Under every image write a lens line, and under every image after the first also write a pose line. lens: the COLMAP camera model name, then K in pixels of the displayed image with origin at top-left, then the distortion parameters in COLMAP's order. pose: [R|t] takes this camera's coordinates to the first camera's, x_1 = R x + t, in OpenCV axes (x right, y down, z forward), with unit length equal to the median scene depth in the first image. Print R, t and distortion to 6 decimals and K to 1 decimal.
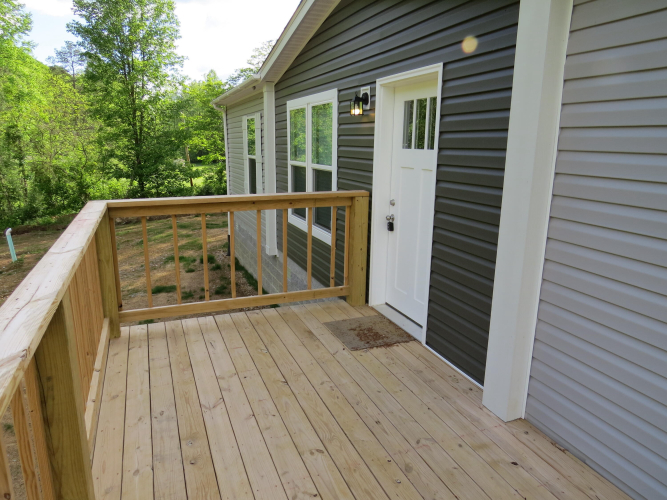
lens RADIAL K [[468.0, 0, 334.0], [0, 468.0, 247.9], [0, 0, 1]] dist [-0.003617, -0.000633]
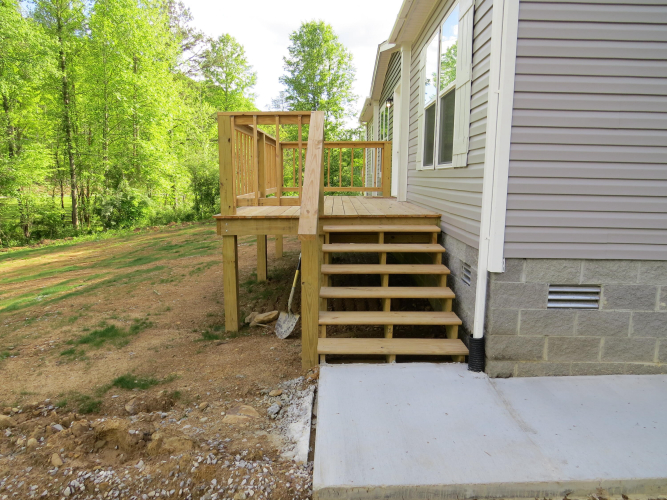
lens RADIAL K [[468.0, 0, 335.0], [0, 468.0, 251.6], [0, 0, 1]] dist [-0.003617, -0.000633]
pose [[0.928476, 0.051340, -0.367826, 0.126133], [-0.074313, 0.996052, -0.048557, 0.096996], [0.363881, 0.072418, 0.928626, -0.205035]]
